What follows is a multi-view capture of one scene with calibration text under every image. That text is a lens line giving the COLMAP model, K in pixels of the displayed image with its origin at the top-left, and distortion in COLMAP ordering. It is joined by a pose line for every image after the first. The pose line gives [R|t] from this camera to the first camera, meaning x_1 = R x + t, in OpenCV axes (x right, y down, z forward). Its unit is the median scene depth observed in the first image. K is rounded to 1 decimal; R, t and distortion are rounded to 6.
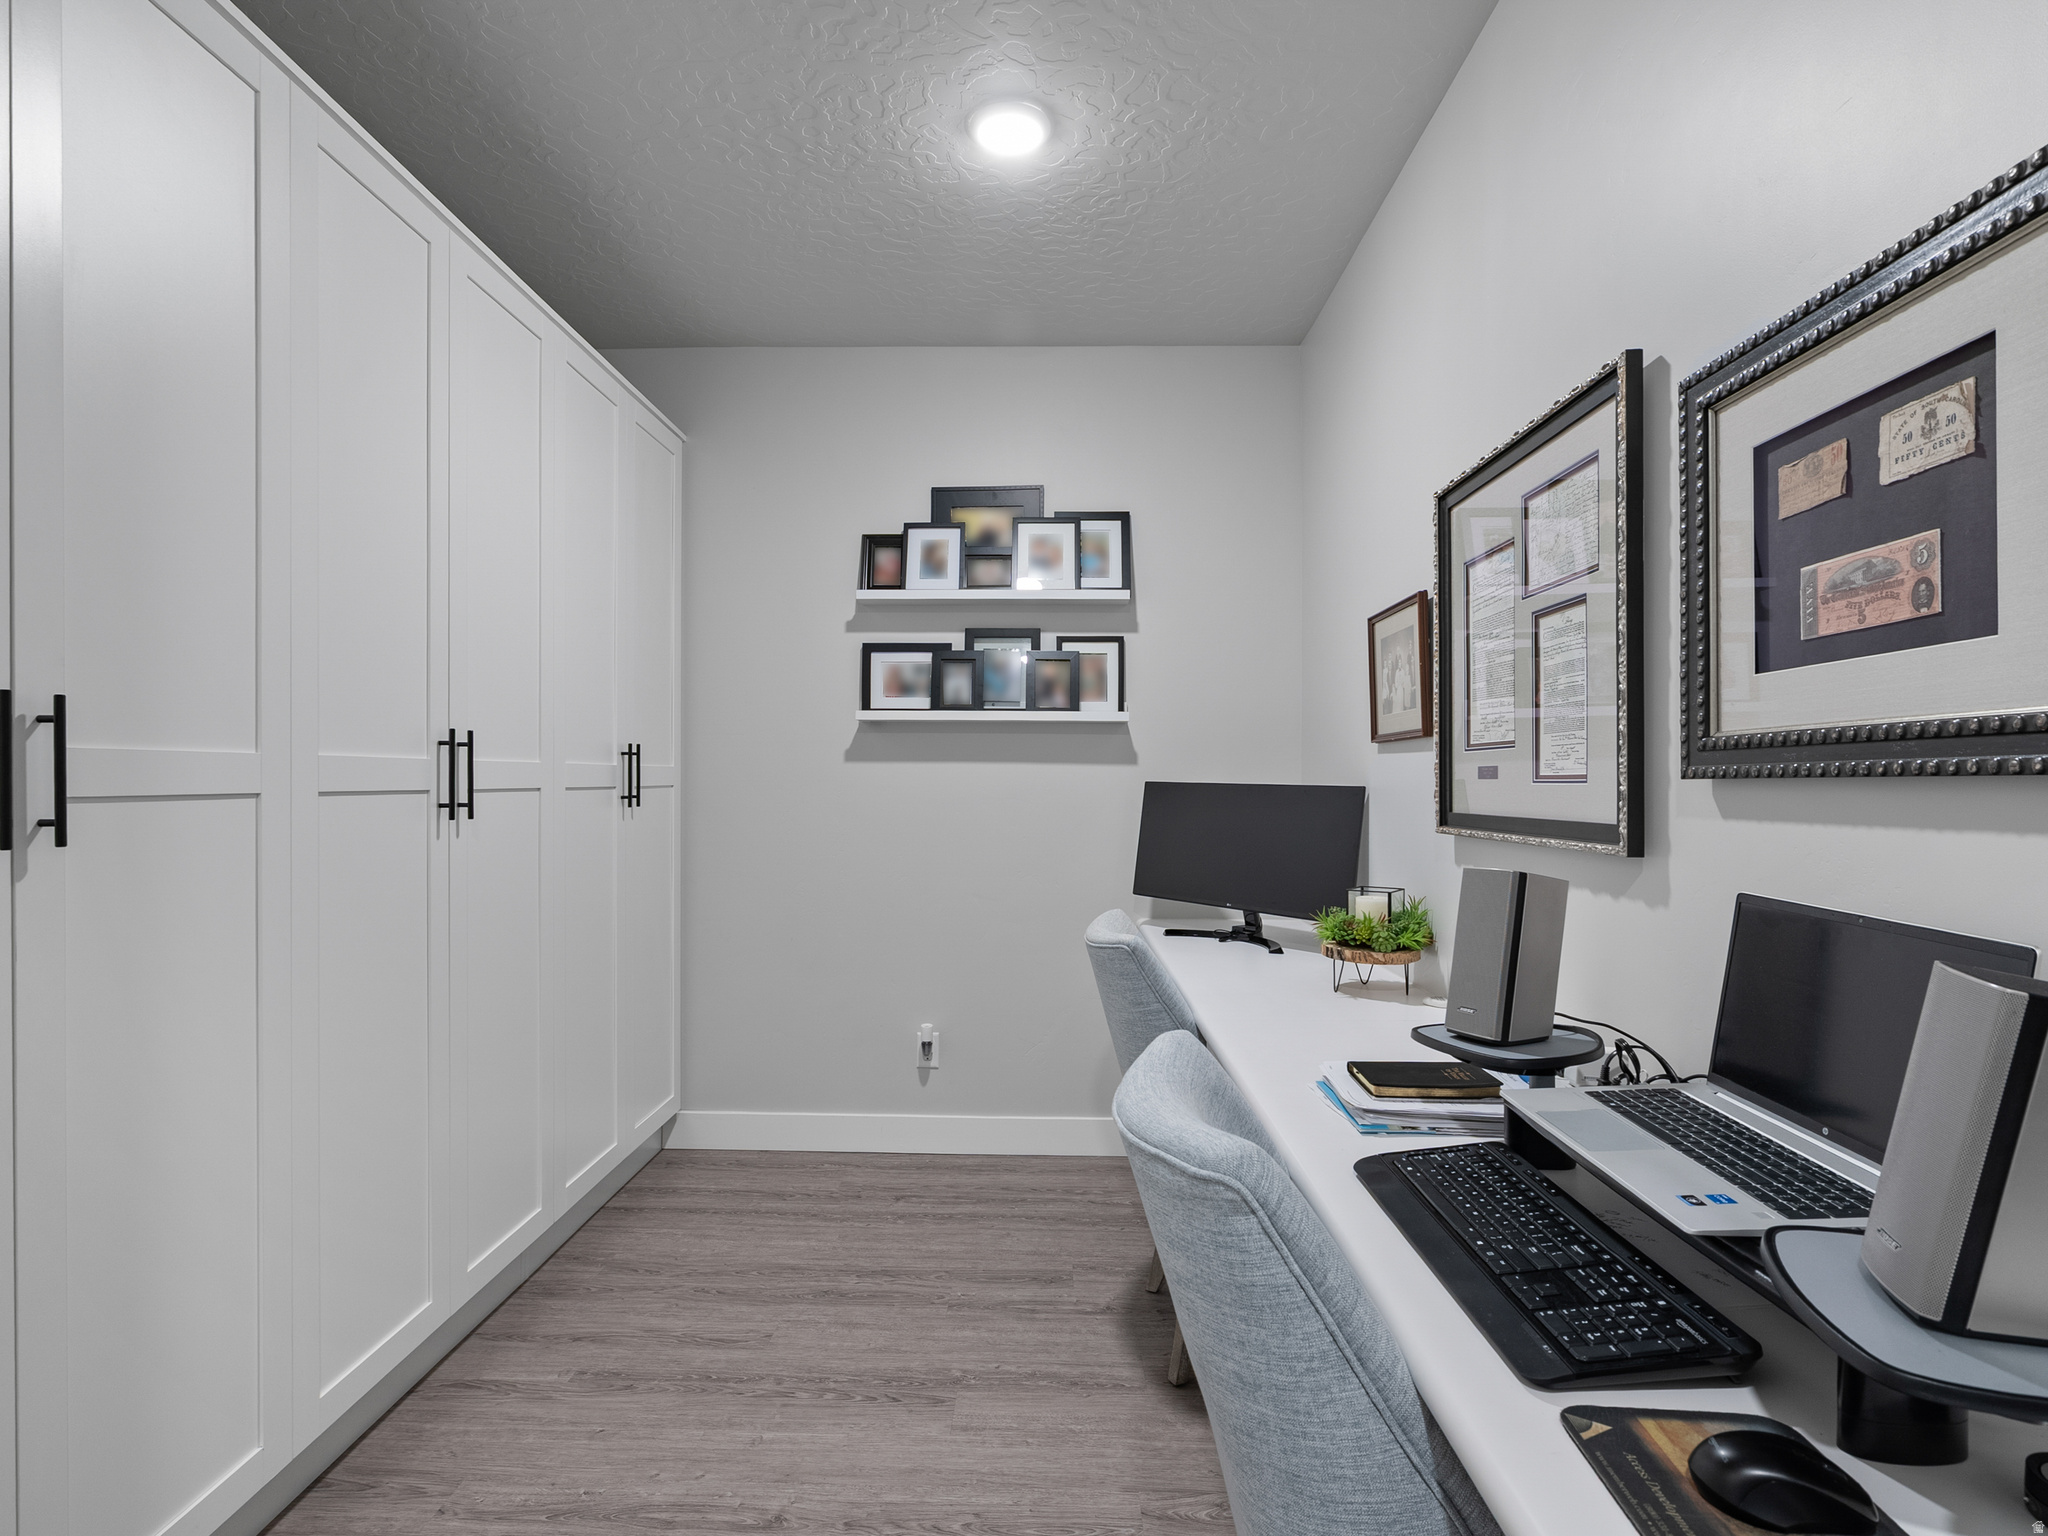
lens RADIAL K [[1048.1, 0, 1023.0], [0, 1048.1, 776.8], [0, 0, 1]] dist [-0.011083, 0.005555]
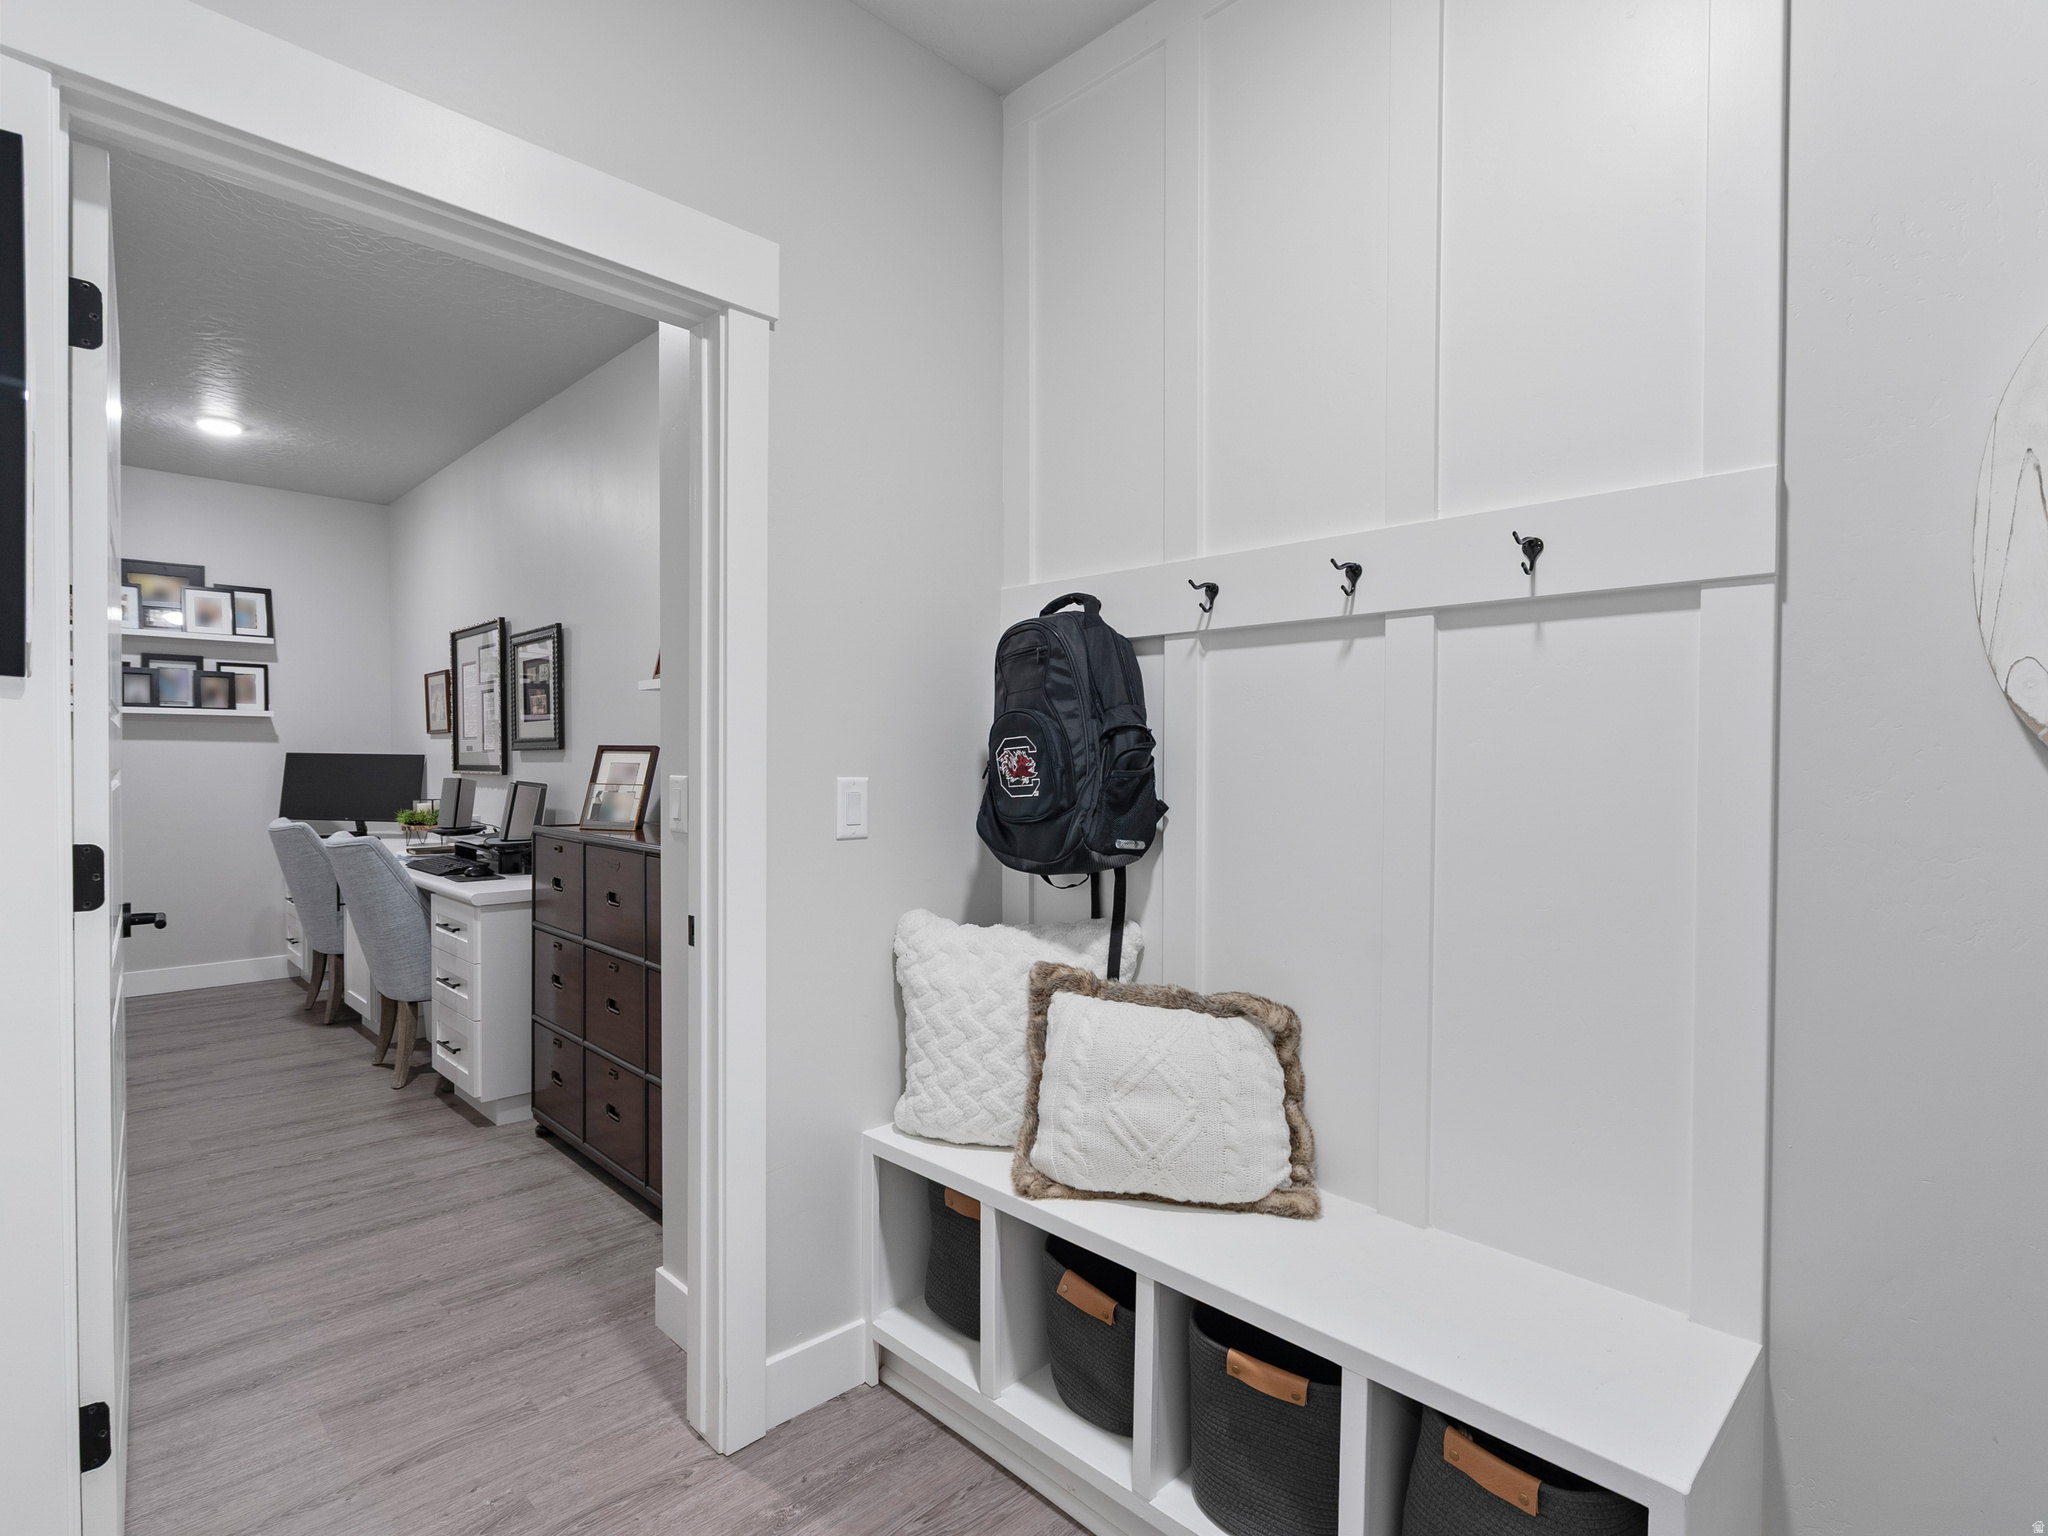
lens RADIAL K [[1048.1, 0, 1028.4], [0, 1048.1, 774.3], [0, 0, 1]] dist [-0.011083, 0.005555]
pose [[0.696937, -0.017539, 0.716918, -0.251793], [-0.000596, 0.999686, 0.025036, -0.003568], [-0.717132, -0.017876, 0.696708, -1.012138]]
